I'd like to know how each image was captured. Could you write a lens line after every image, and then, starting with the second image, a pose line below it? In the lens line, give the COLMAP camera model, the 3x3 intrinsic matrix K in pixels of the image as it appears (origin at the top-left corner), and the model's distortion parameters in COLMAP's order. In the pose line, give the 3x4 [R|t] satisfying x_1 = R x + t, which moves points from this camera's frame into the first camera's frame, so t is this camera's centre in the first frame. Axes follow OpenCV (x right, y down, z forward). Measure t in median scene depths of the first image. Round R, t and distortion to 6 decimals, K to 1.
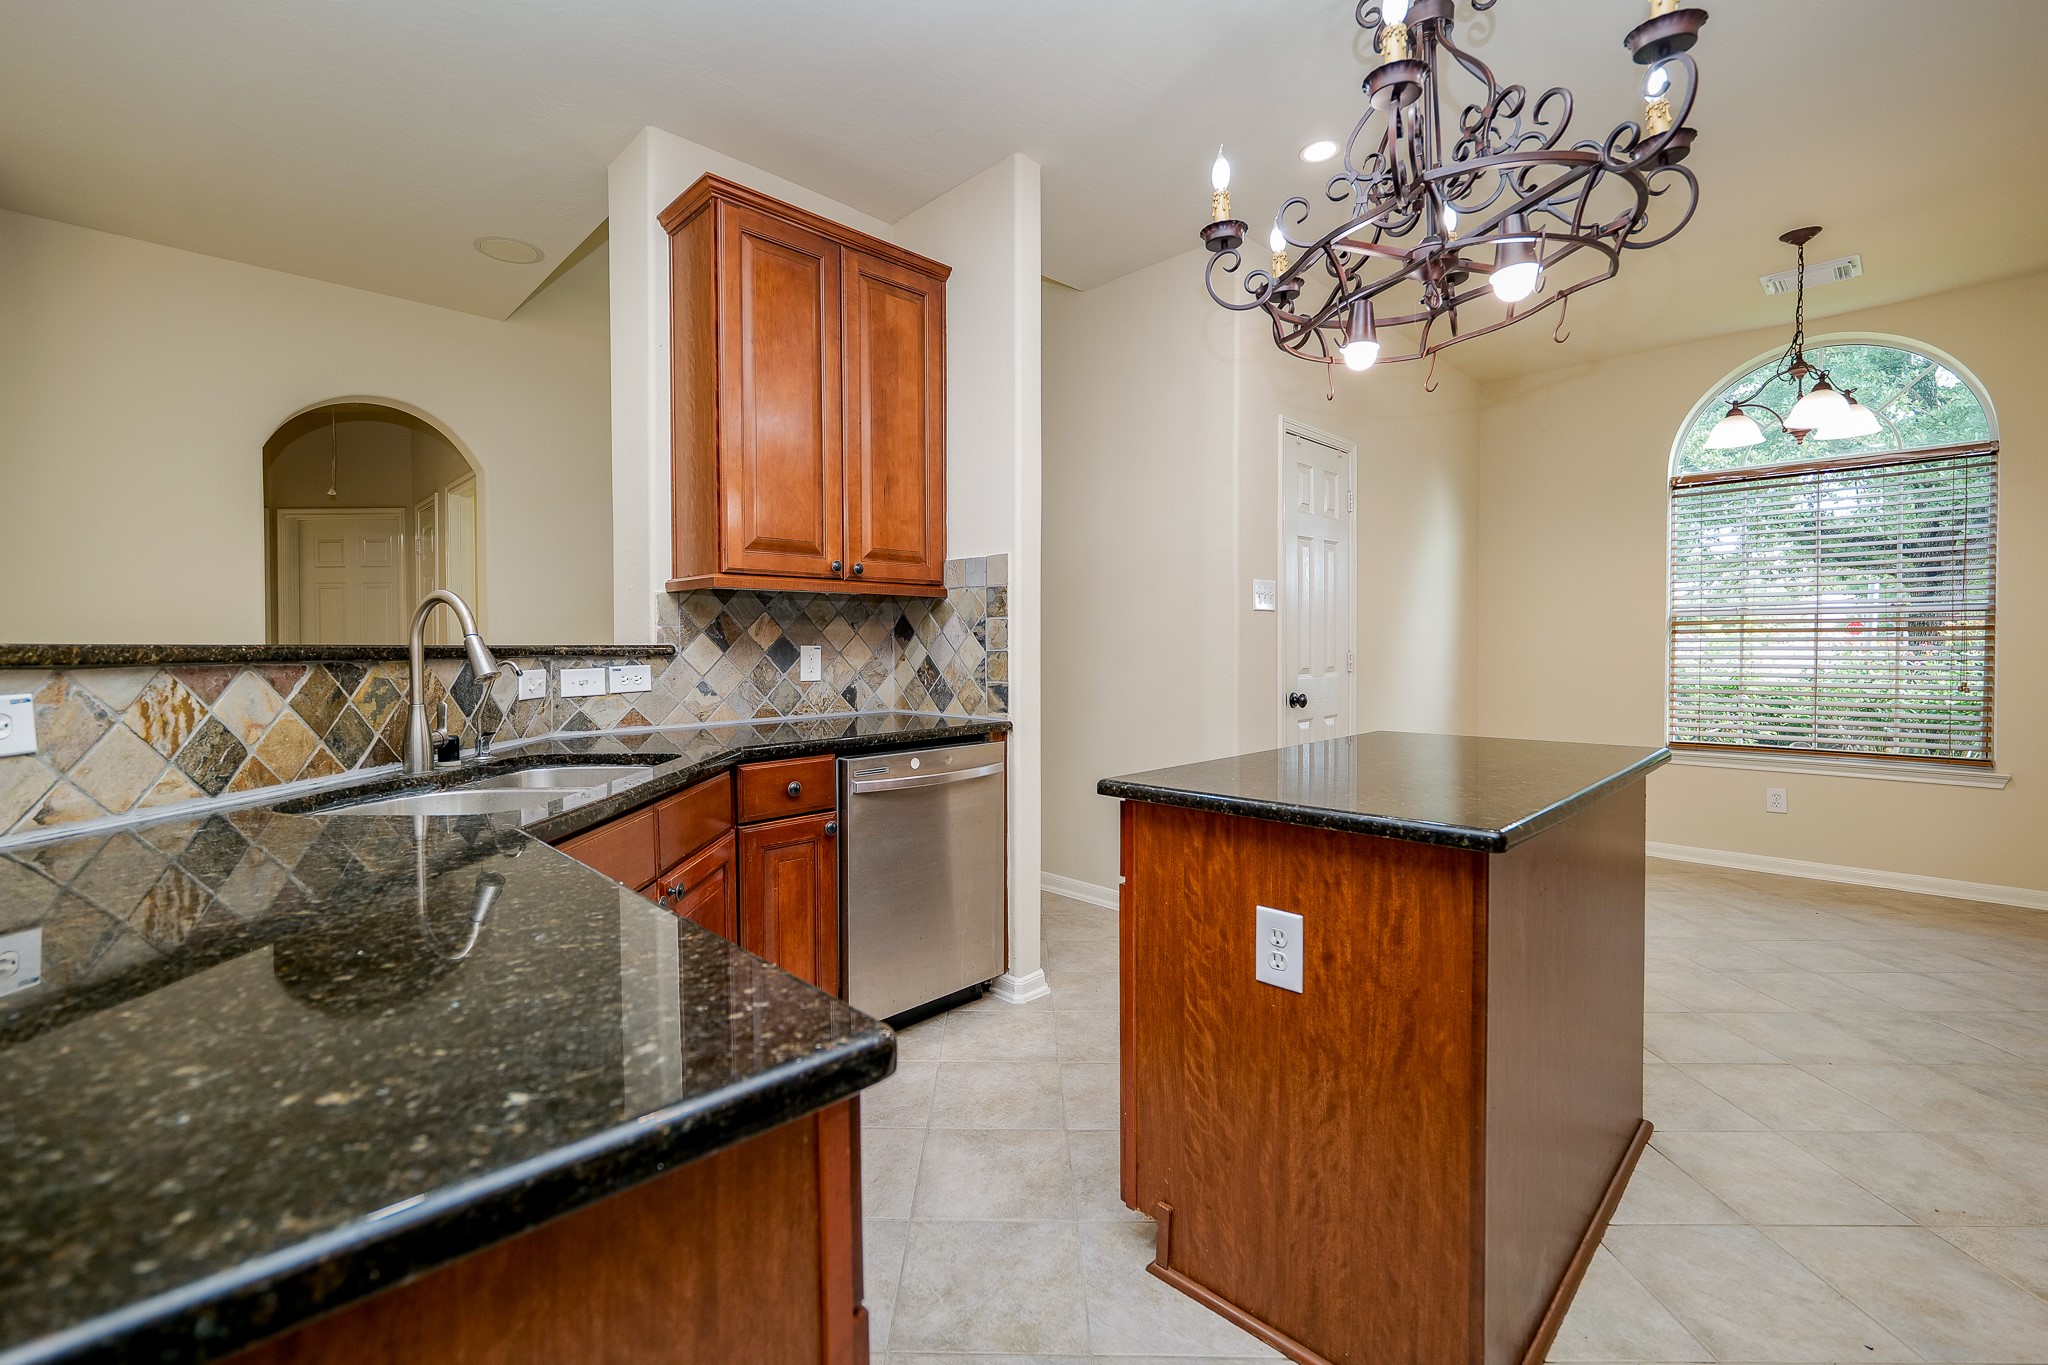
lens RADIAL K [[847.5, 0, 1019.2], [0, 847.5, 659.4], [0, 0, 1]] dist [-0.001248, -0.000050]
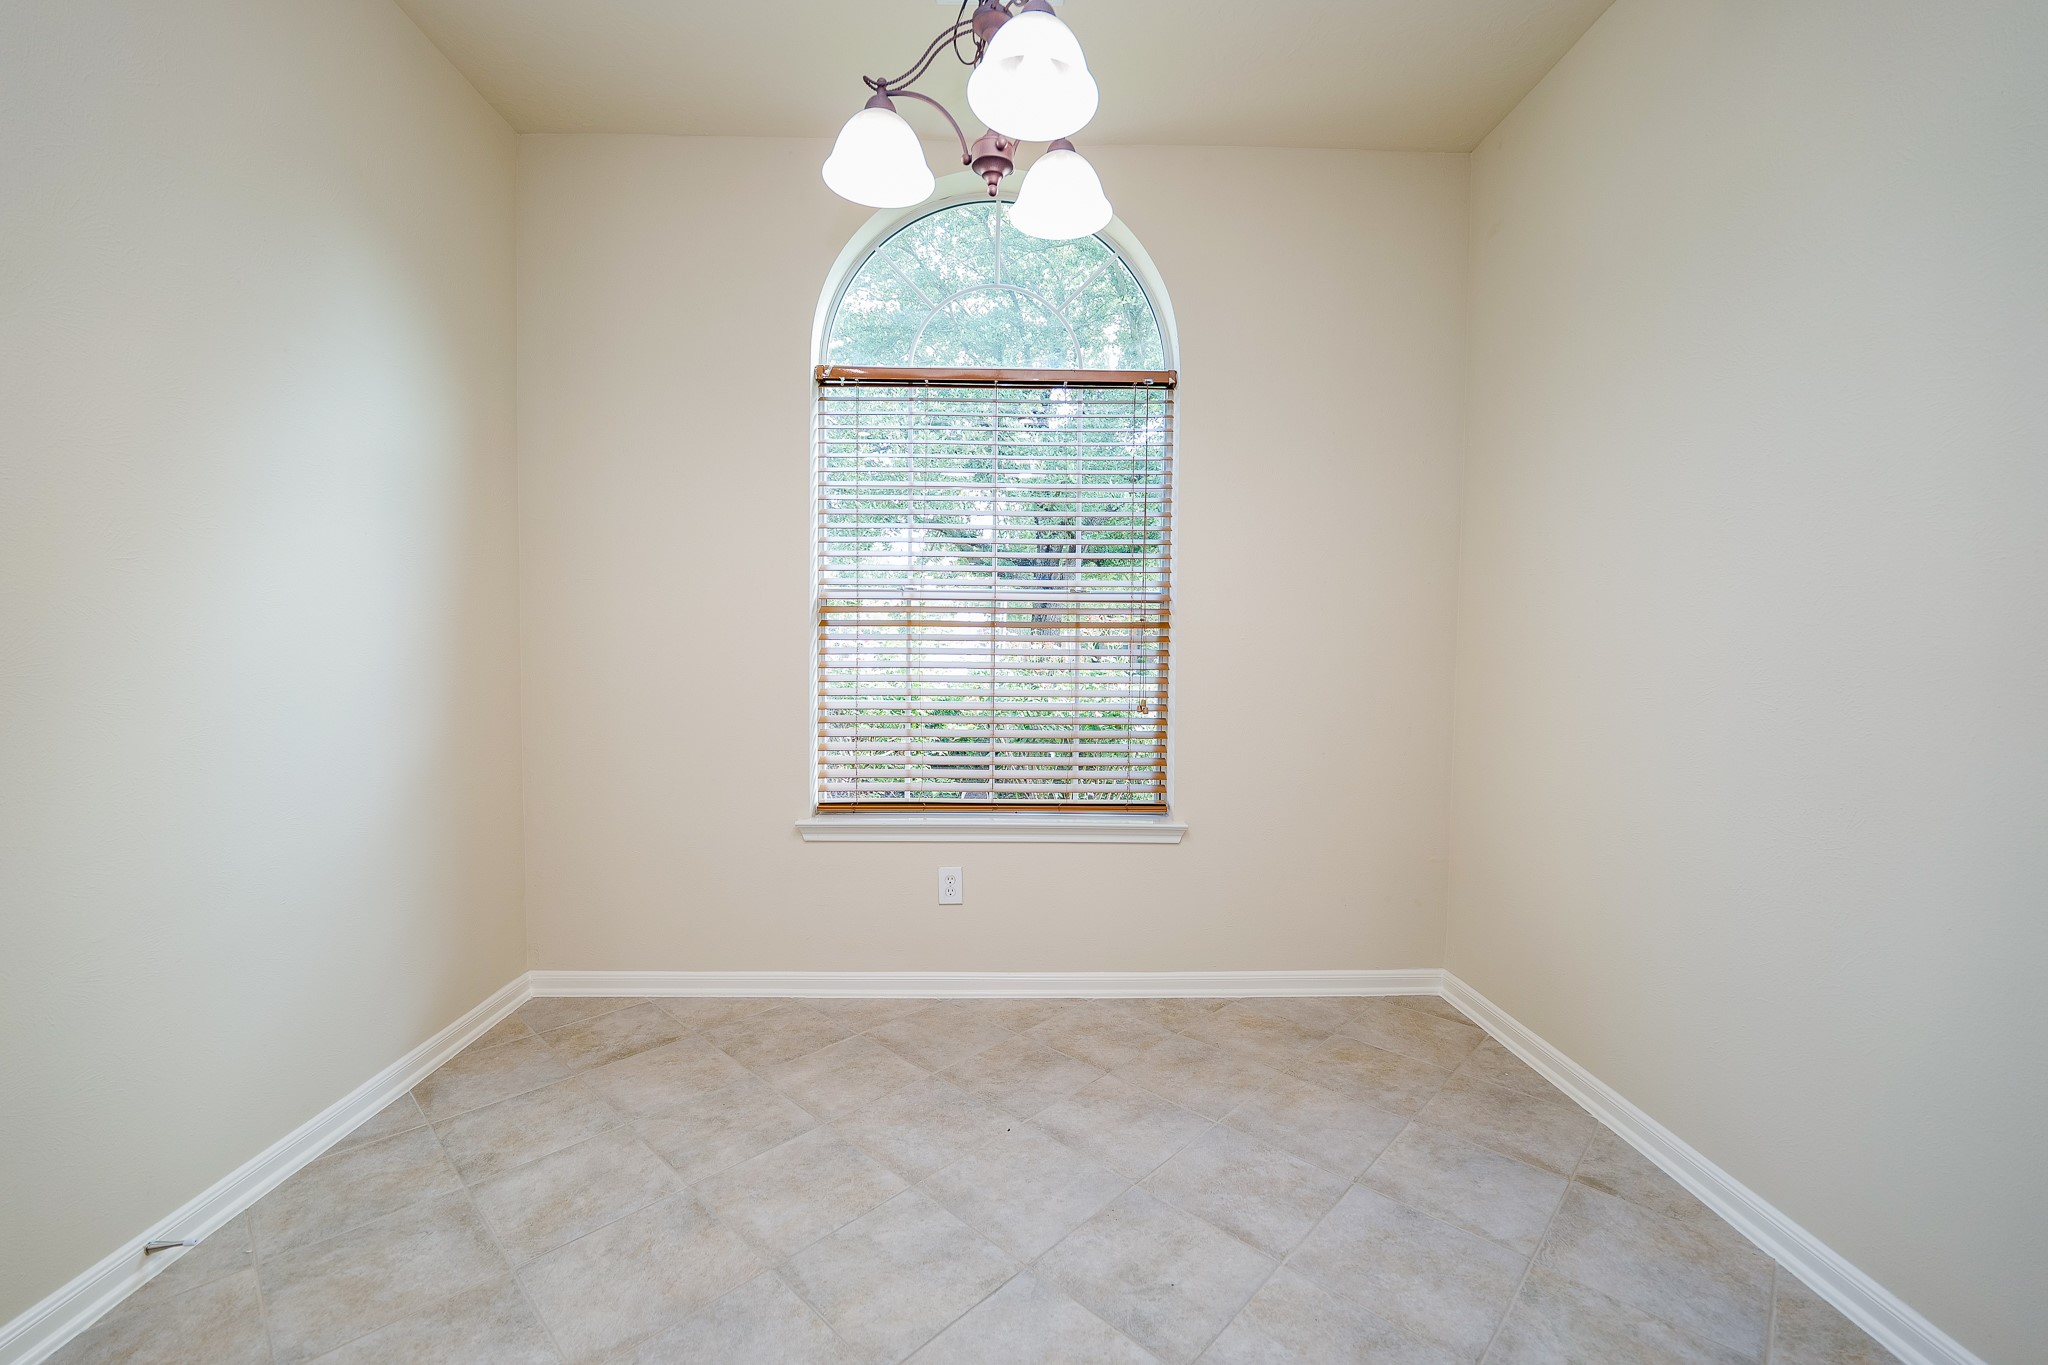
lens RADIAL K [[837.3, 0, 1015.7], [0, 837.3, 685.9], [0, 0, 1]] dist [-0.012173, 0.000488]
pose [[0.685801, -0.026681, 0.727300, 0.498471], [0.000139, 0.999333, 0.036529, -0.010677], [-0.727789, -0.024950, 0.685347, 0.563877]]
